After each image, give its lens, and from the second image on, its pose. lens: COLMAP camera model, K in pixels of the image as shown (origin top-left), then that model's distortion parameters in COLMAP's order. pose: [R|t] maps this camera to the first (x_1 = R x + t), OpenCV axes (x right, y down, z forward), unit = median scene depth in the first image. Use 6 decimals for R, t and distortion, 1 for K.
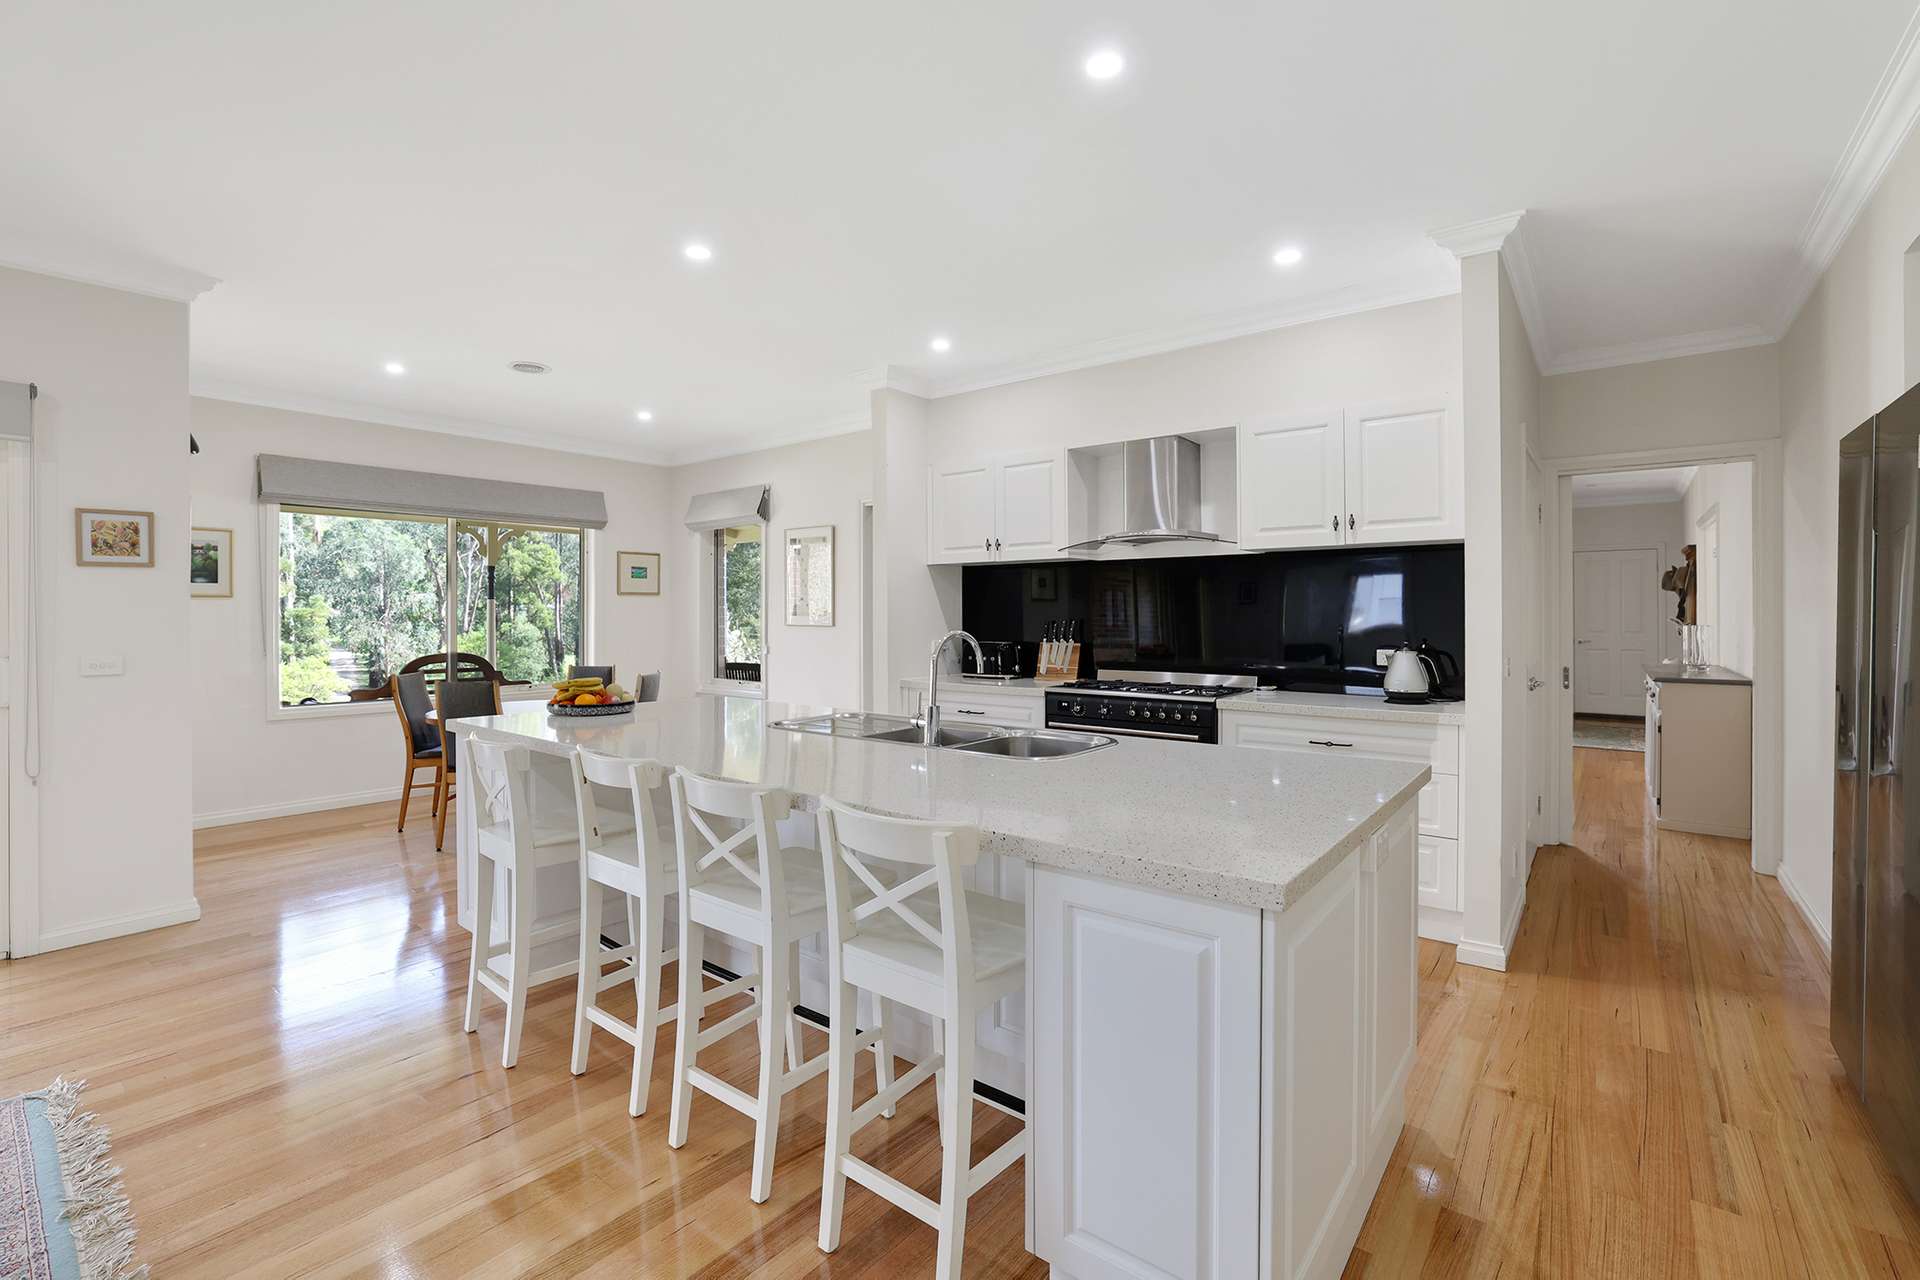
lens RADIAL K [[843.2, 0, 966.4], [0, 843.2, 610.5], [0, 0, 1]] dist [-0.068094, 0.030021]
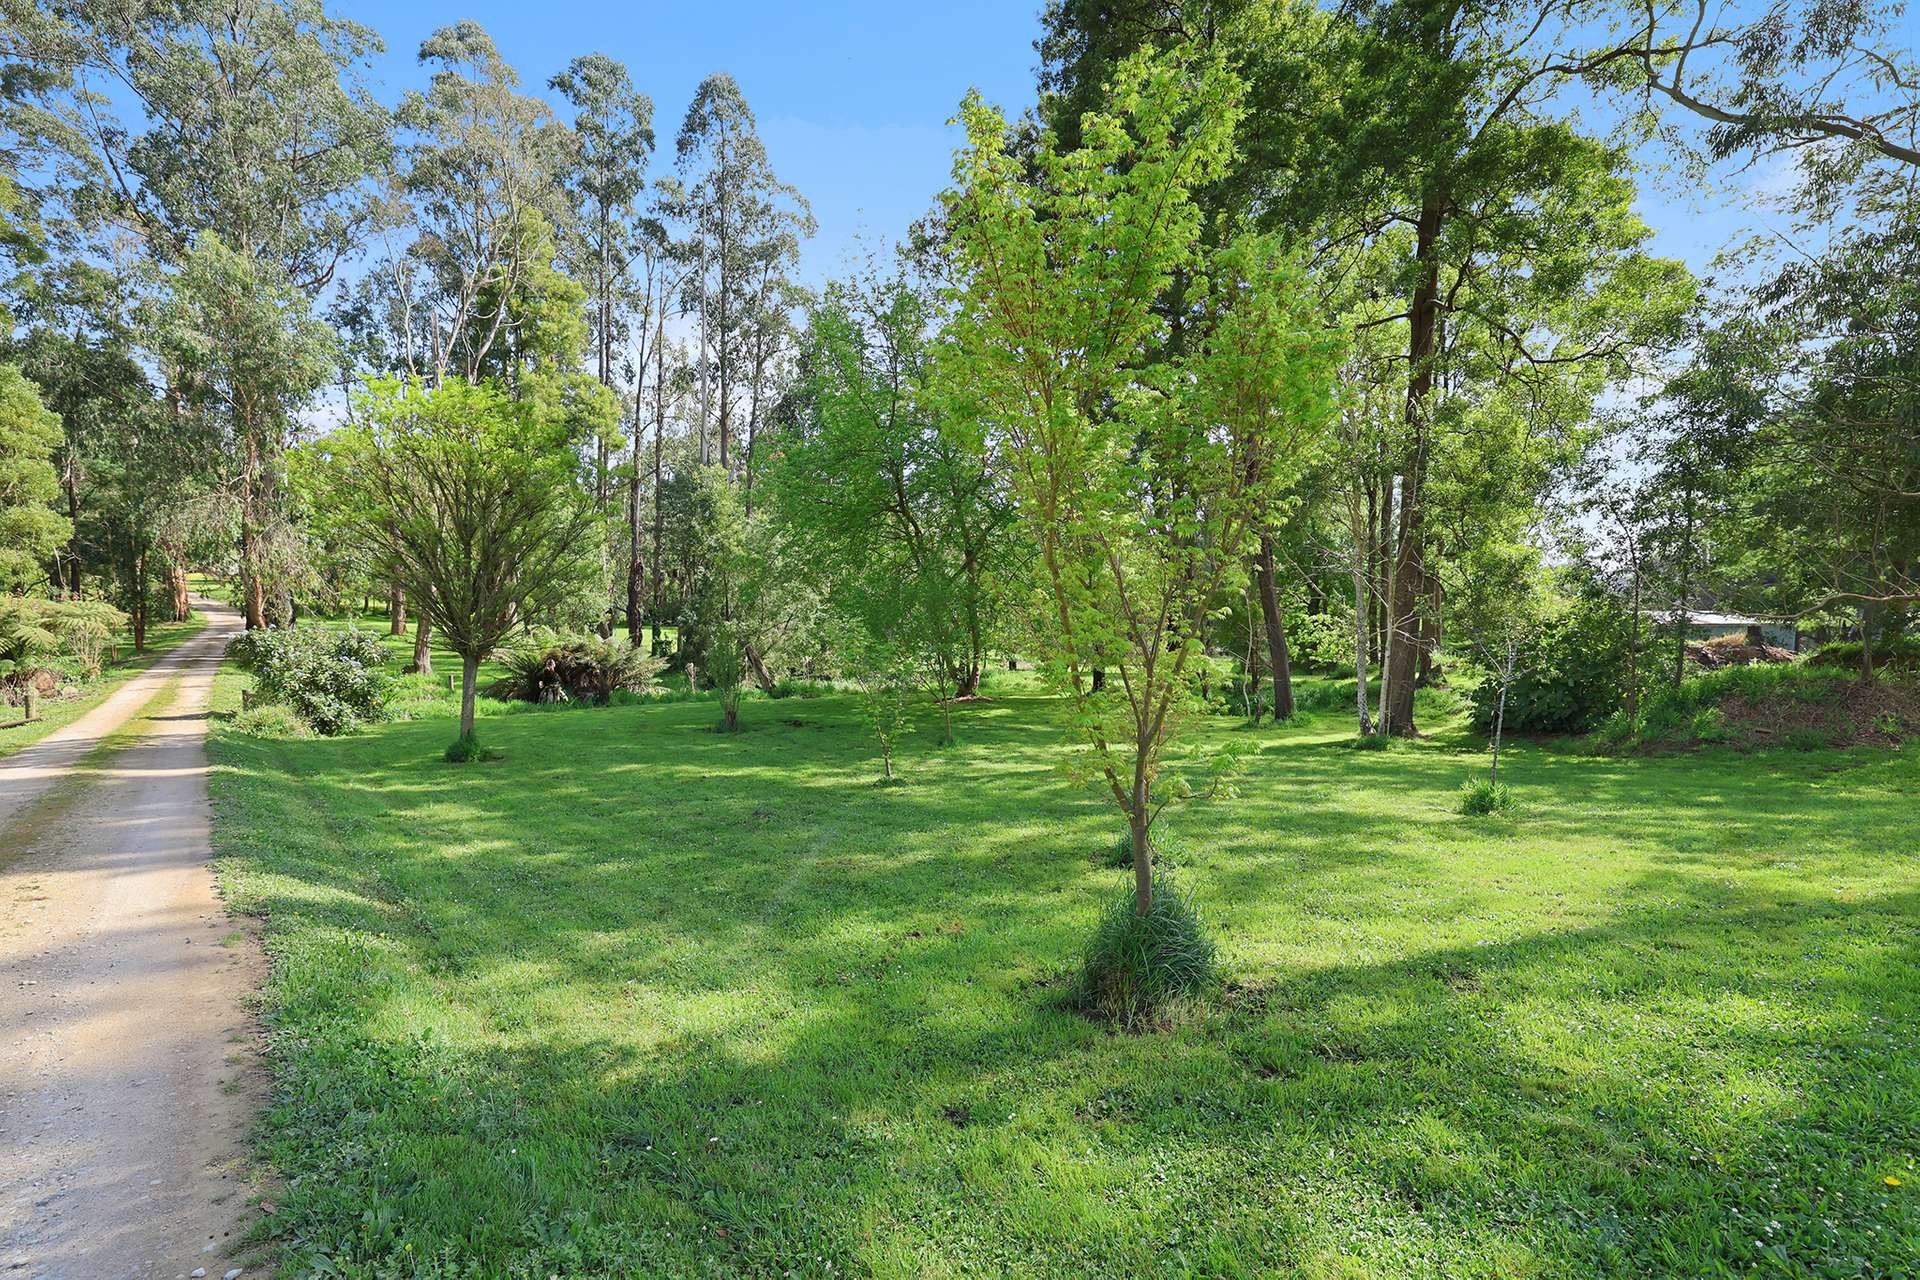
lens RADIAL K [[819.5, 0, 951.0], [0, 819.5, 629.9], [0, 0, 1]] dist [-0.045676, 0.016387]
pose [[0.999816, -0.002443, 0.019041, -0.395271], [0.002396, 0.999994, 0.002496, 0.097418], [-0.019047, -0.002450, 0.999816, 0.658315]]
